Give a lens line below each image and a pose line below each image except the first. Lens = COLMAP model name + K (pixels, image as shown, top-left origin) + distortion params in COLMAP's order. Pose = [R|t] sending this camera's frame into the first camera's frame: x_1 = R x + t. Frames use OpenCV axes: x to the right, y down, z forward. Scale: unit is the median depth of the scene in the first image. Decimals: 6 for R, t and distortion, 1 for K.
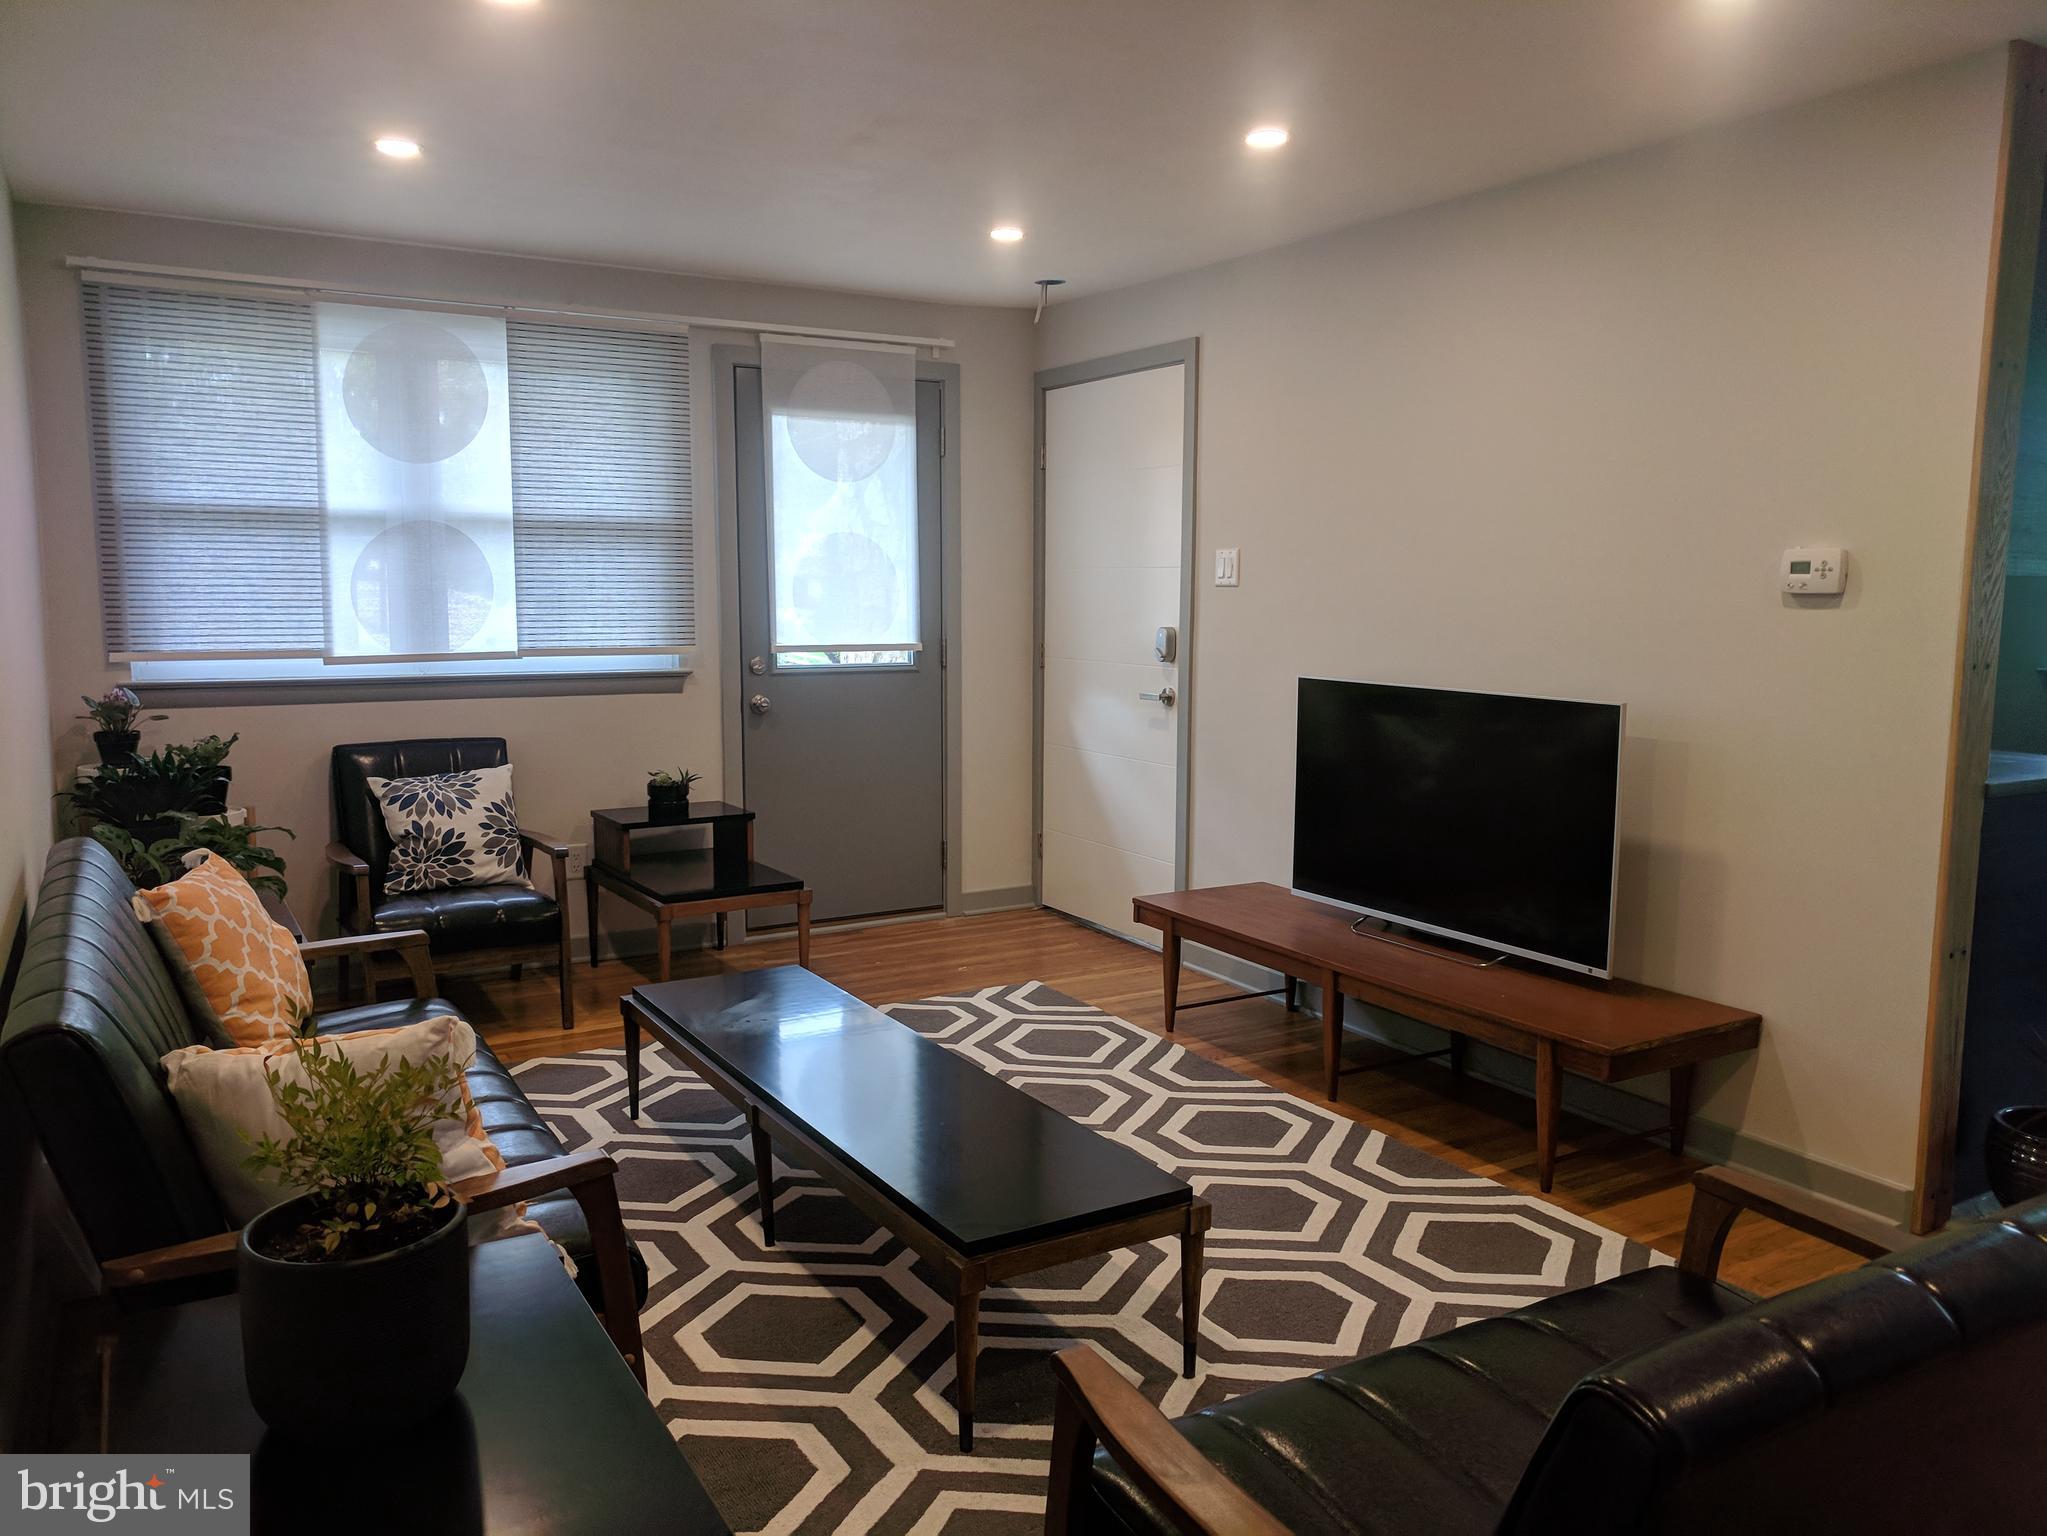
lens RADIAL K [[1527.0, 0, 1029.6], [0, 1527.0, 769.6], [0, 0, 1]] dist [-0.003834, 0.022038]
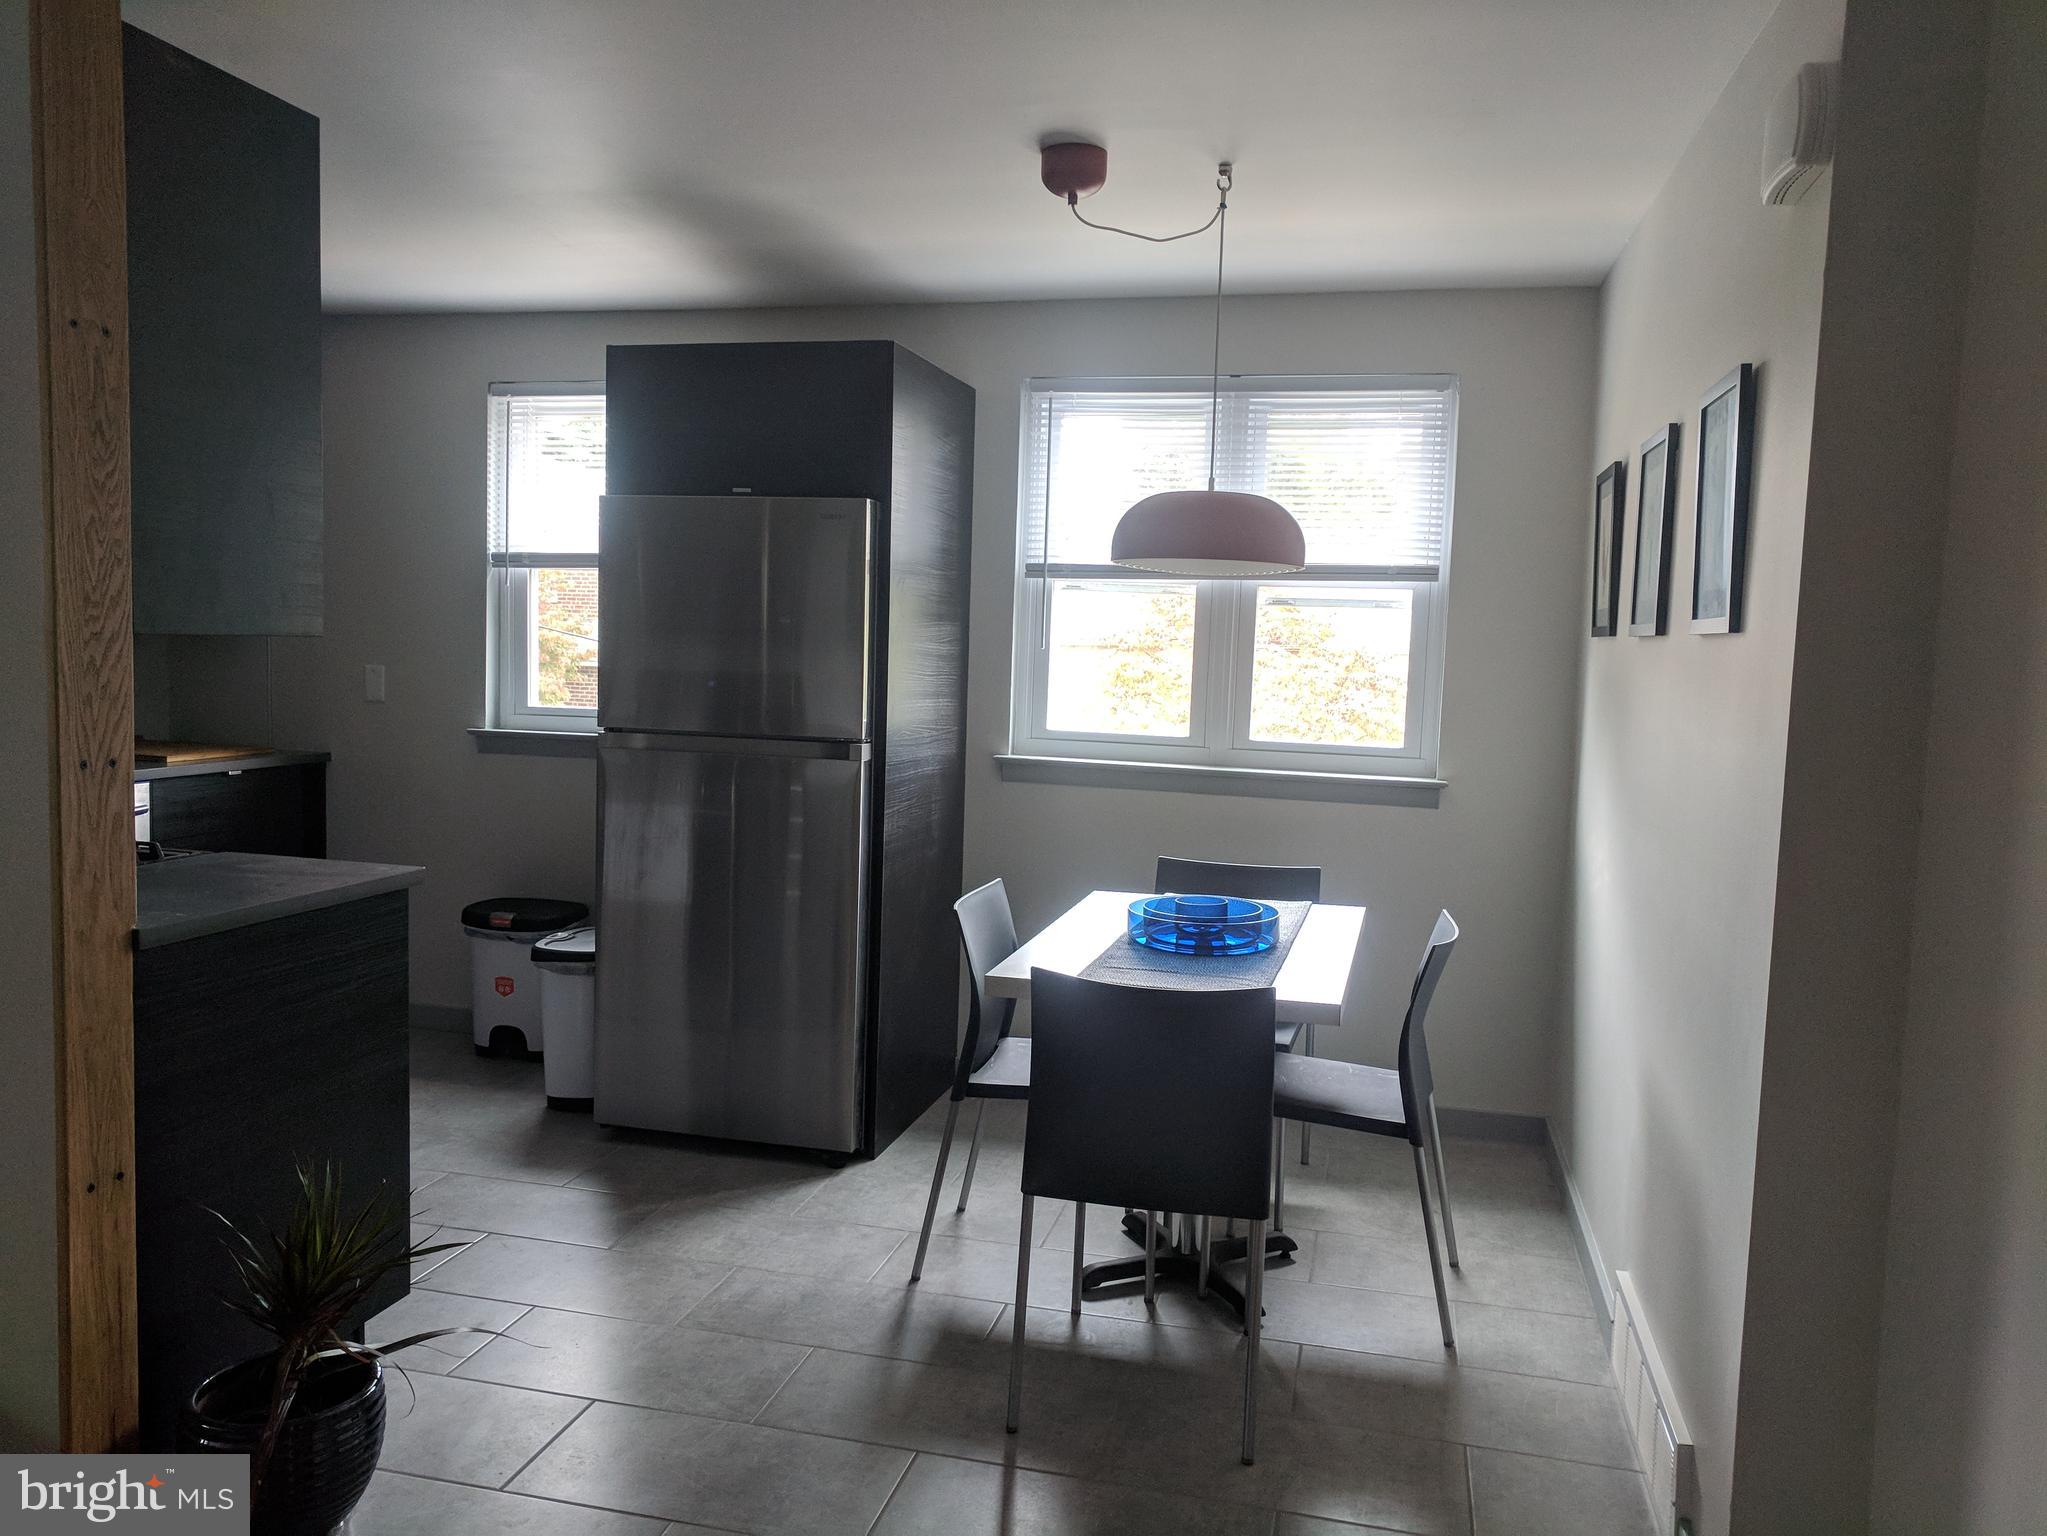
lens RADIAL K [[1527.0, 0, 1018.6], [0, 1527.0, 768.5], [0, 0, 1]] dist [-0.003834, 0.022038]
pose [[0.700087, -0.041997, 0.712822, 0.278230], [0.061607, 0.998099, -0.001702, -0.025629], [-0.711395, 0.045107, 0.701343, 0.148793]]
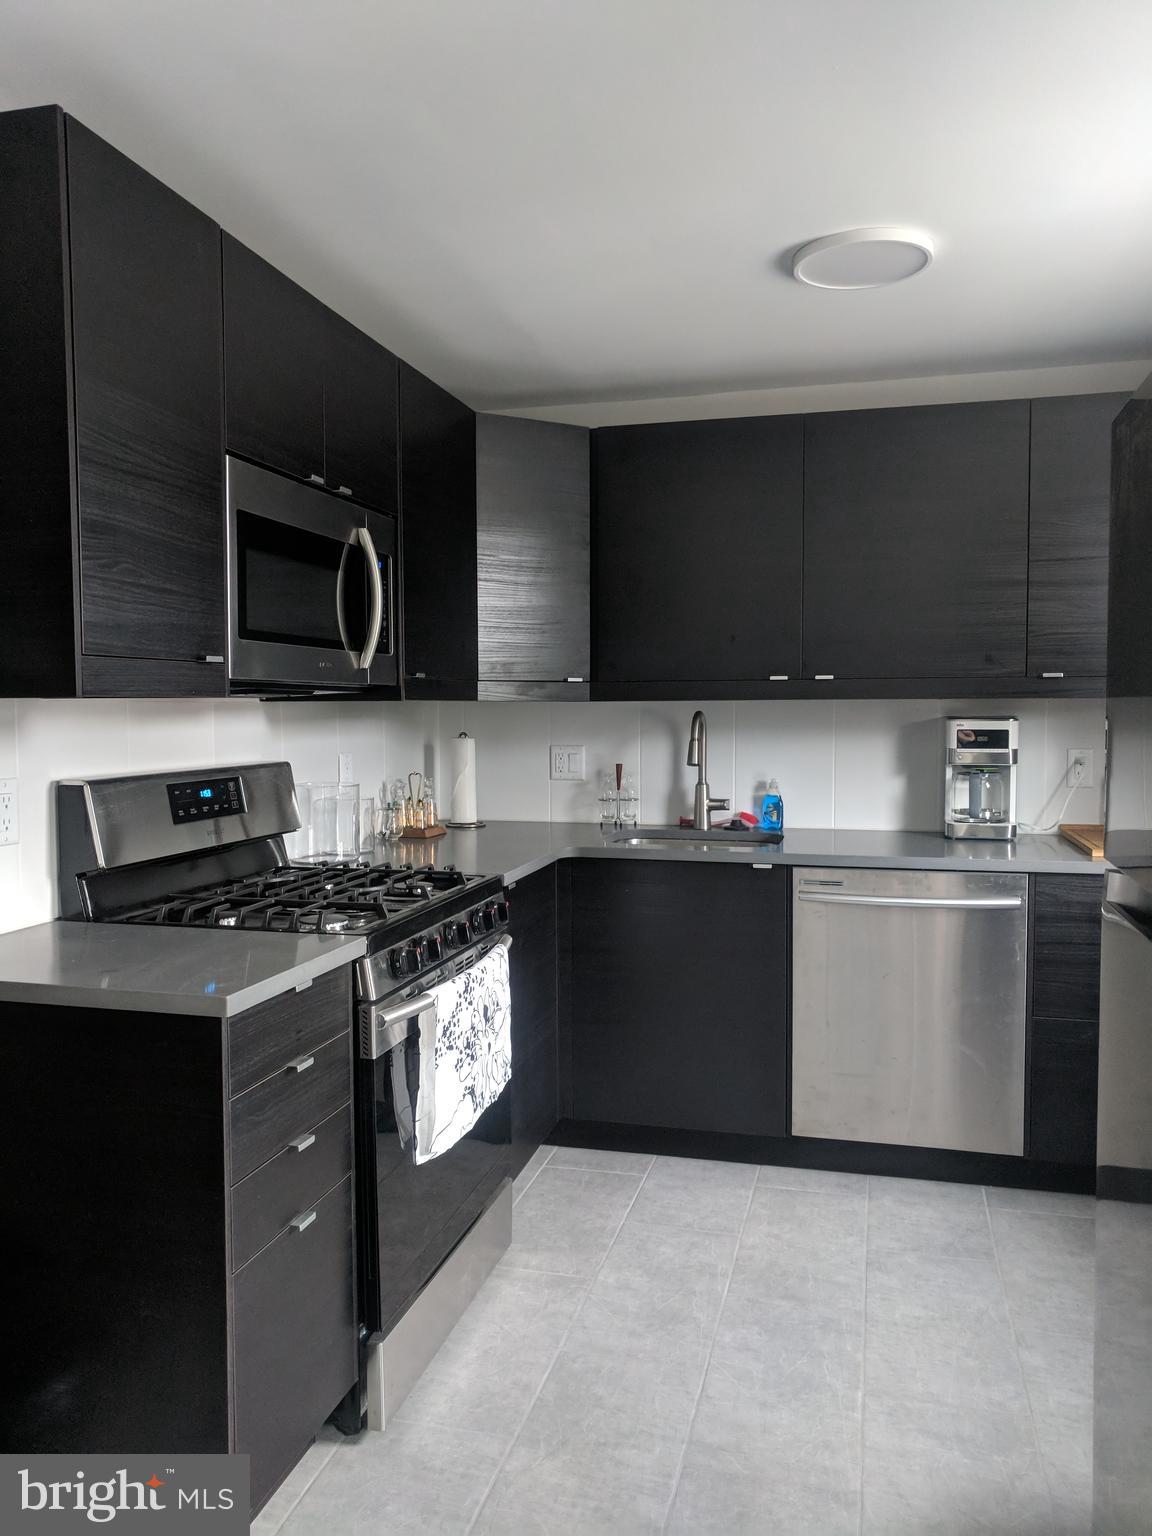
lens RADIAL K [[1145.8, 0, 559.7], [0, 1145.8, 770.9], [0, 0, 1]] dist [-0.003834, 0.022038]
pose [[0.706539, 0.035101, -0.706803, 0.853665], [-0.084337, 0.995828, -0.034851, -0.066164], [0.702631, 0.084233, 0.706551, 0.562988]]
